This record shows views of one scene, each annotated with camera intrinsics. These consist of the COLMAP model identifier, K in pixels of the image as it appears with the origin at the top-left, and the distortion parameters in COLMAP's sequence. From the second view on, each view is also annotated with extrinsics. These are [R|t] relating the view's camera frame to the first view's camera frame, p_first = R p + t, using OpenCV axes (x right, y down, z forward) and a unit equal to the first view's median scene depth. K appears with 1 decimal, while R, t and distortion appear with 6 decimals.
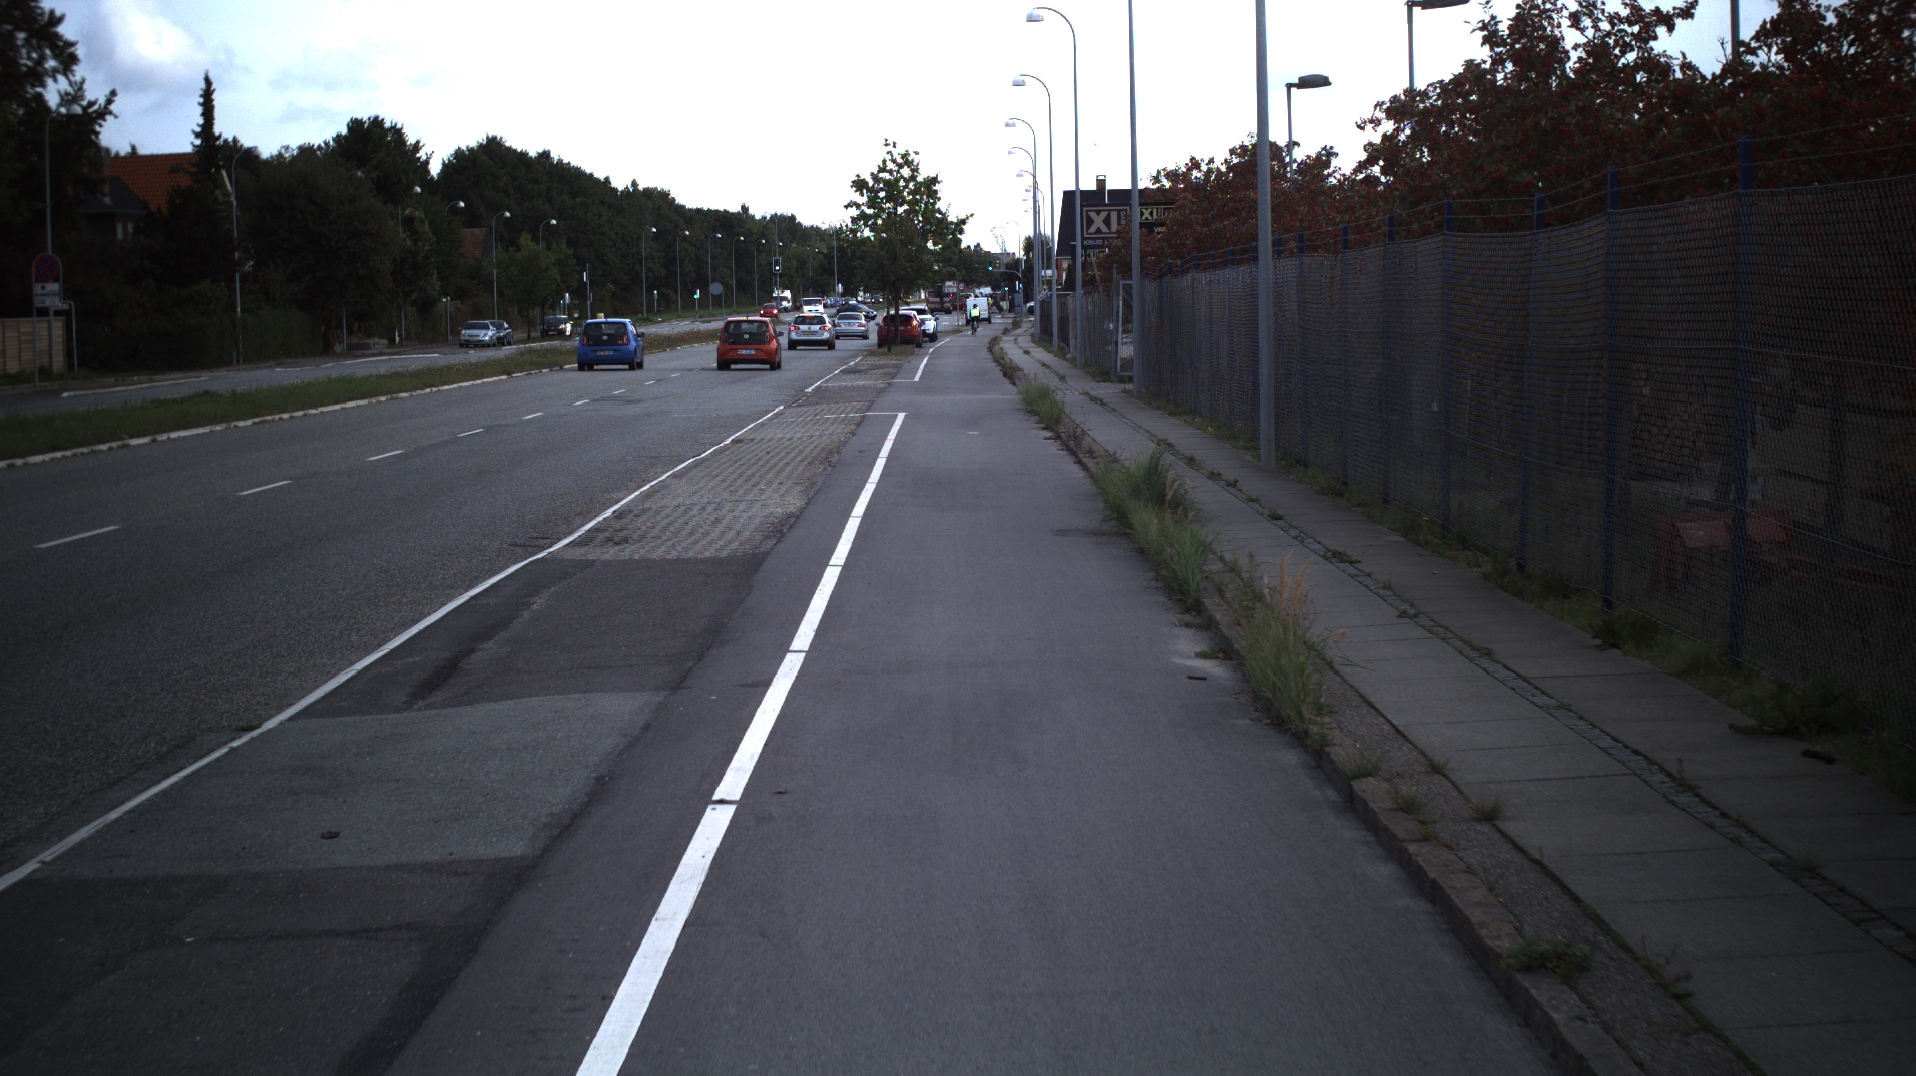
lens RADIAL K [[3632.8, 0, 966.9], [0, 3632.8, 541.7], [0, 0, 1]] dist [-0.262618, 0.000000]
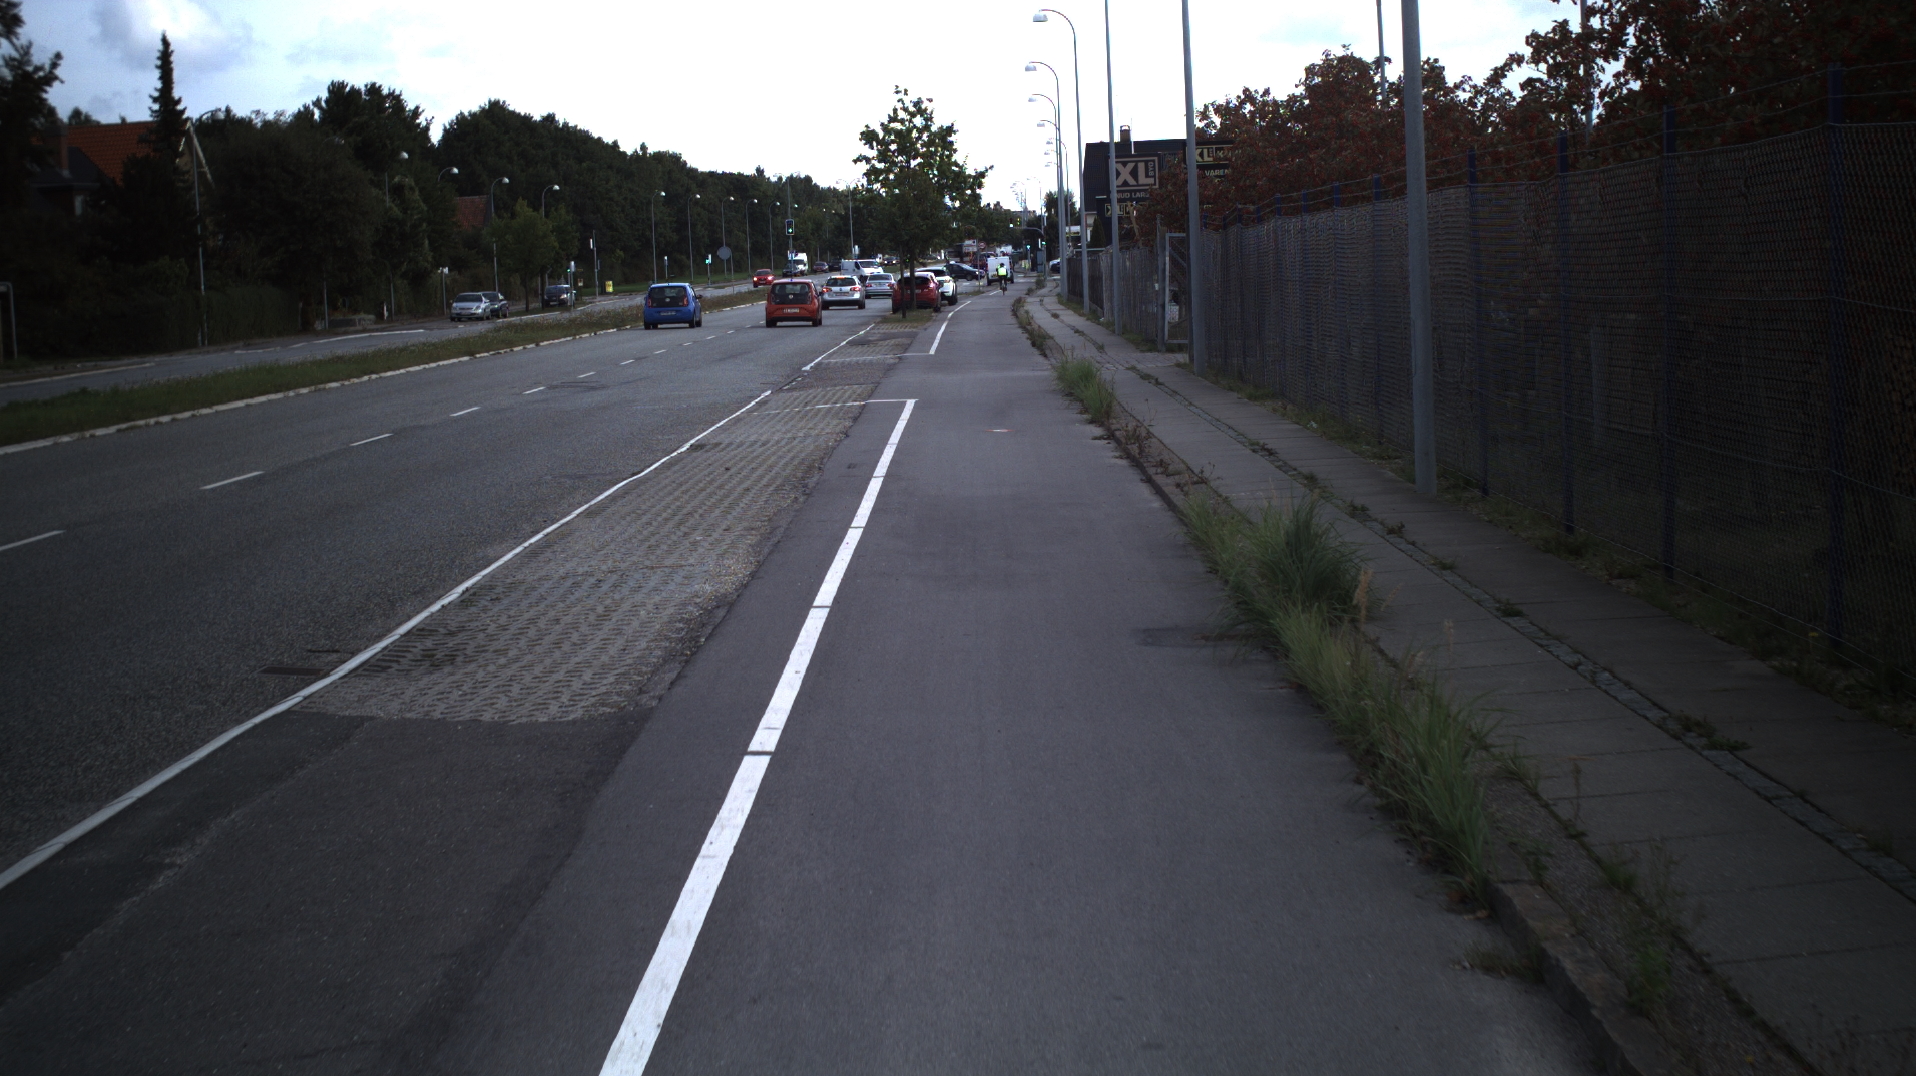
lens RADIAL K [[2495.4, 0, 938.3], [0, 2495.4, 534.9], [0, 0, 1]] dist [-0.144458, 0.000000]
pose [[0.999588, -0.019111, -0.021420, -0.000376], [0.020020, 0.998872, 0.043054, -0.024249], [0.020573, -0.043465, 0.998843, 0.365323]]
